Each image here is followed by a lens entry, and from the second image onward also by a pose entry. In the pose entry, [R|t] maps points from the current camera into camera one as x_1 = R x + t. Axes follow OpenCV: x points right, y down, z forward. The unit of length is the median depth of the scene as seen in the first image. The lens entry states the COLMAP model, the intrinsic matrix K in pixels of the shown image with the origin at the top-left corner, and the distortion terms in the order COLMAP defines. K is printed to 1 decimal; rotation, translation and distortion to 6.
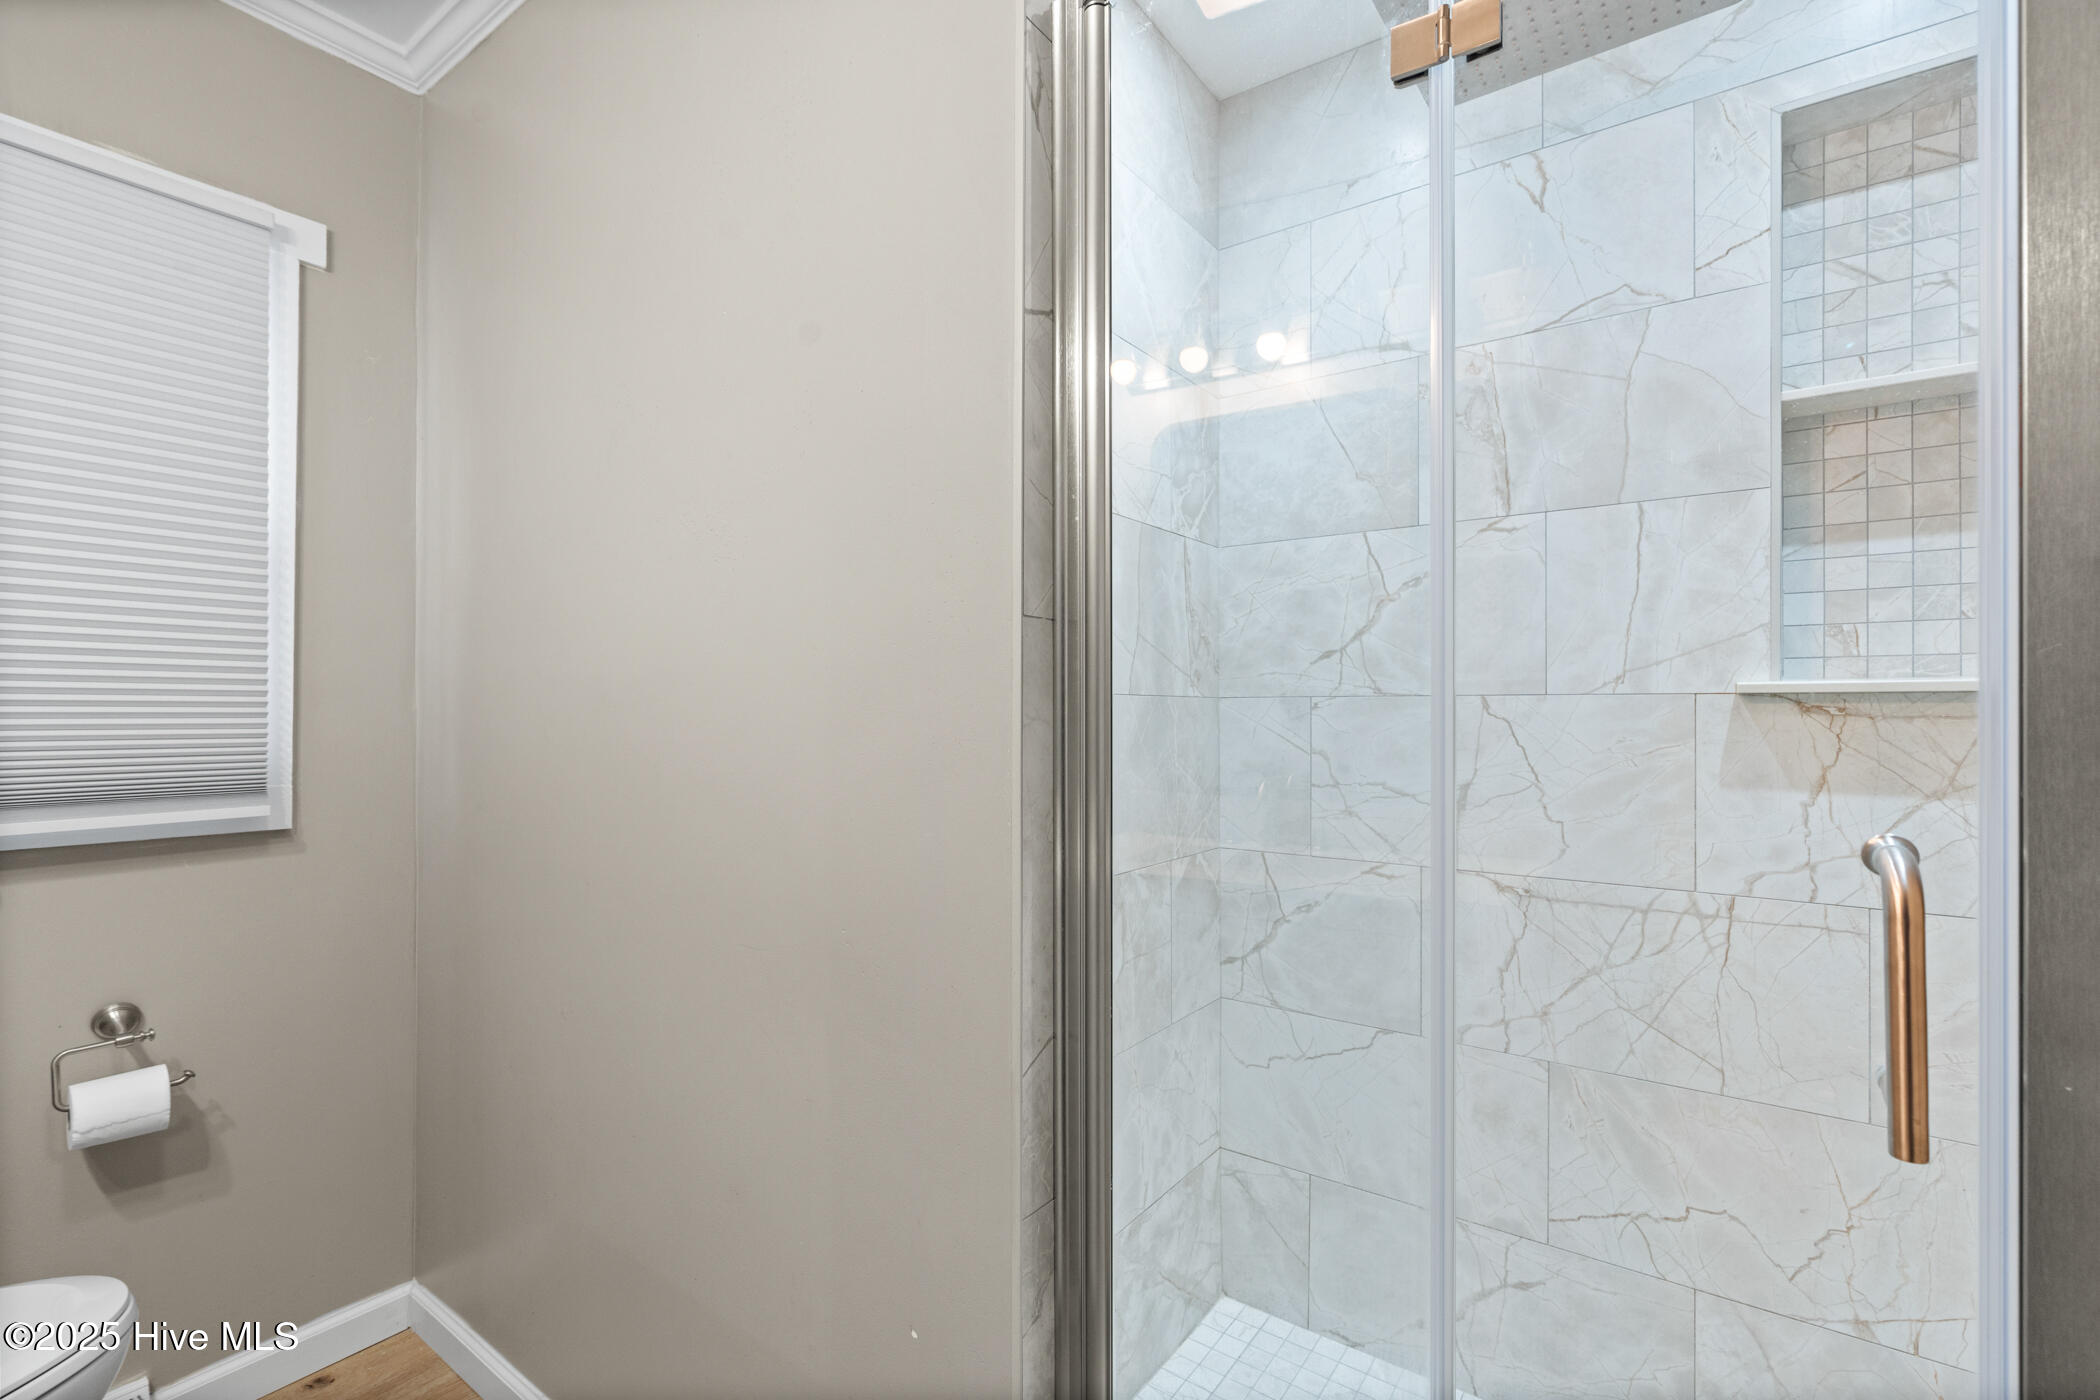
lens RADIAL K [[940.2, 0, 1048.0], [0, 940.2, 702.2], [0, 0, 1]] dist [-0.011409, 0.003788]
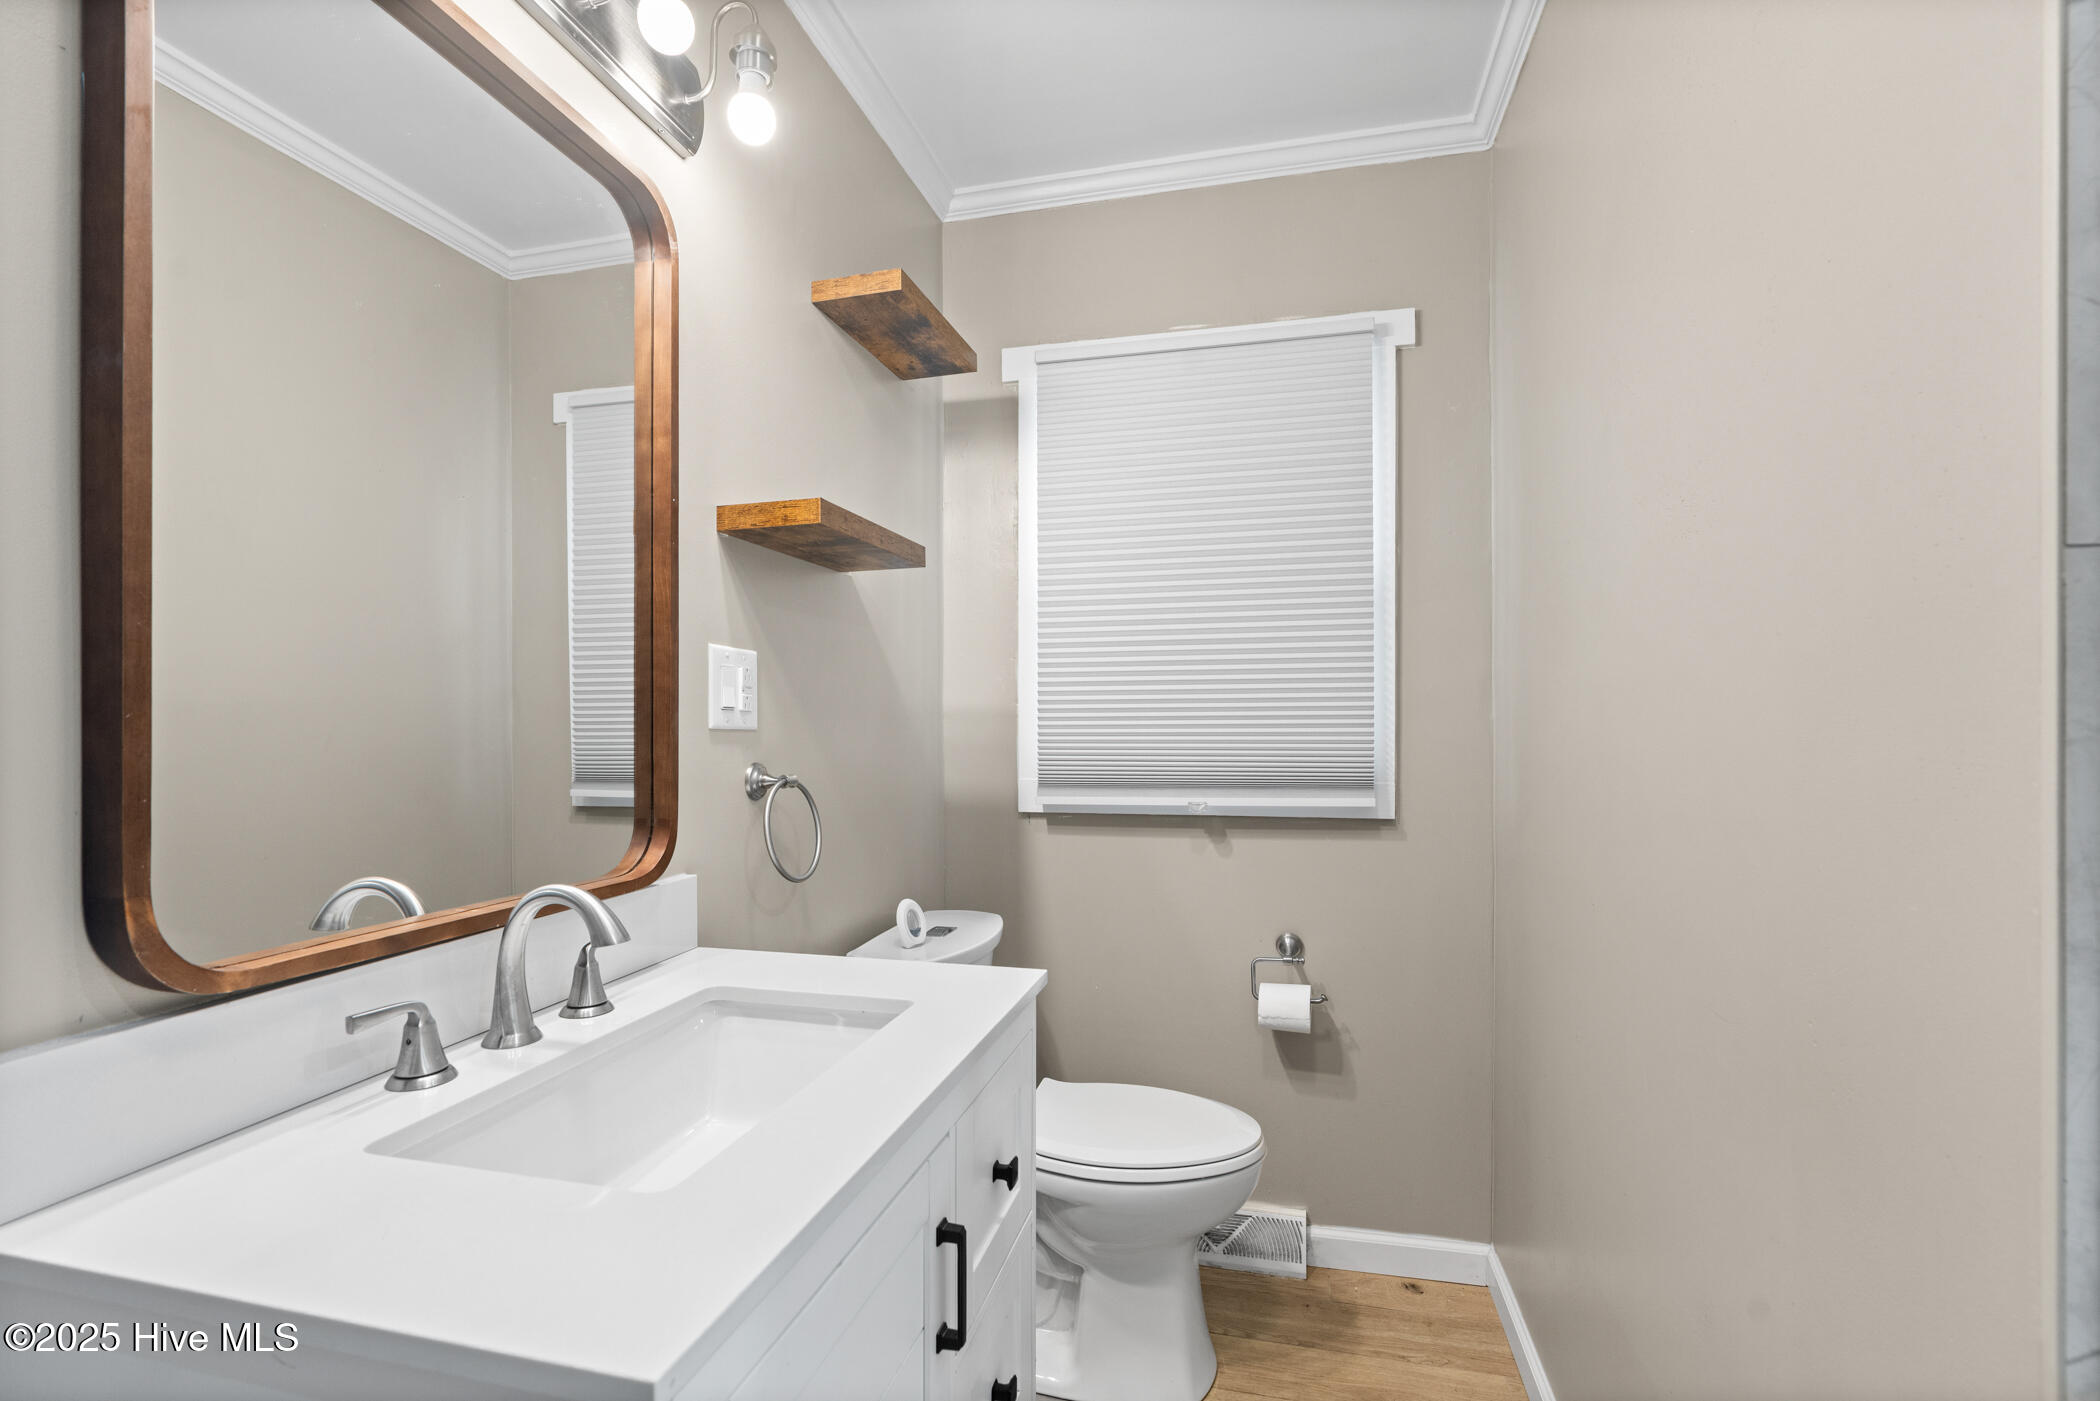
lens RADIAL K [[940.2, 0, 1046.5], [0, 940.2, 718.7], [0, 0, 1]] dist [-0.011409, 0.003788]
pose [[0.377336, -0.009912, -0.926023, 0.153224], [0.018399, 0.999826, -0.003204, 0.001381], [0.925894, -0.015829, 0.377453, 0.132913]]
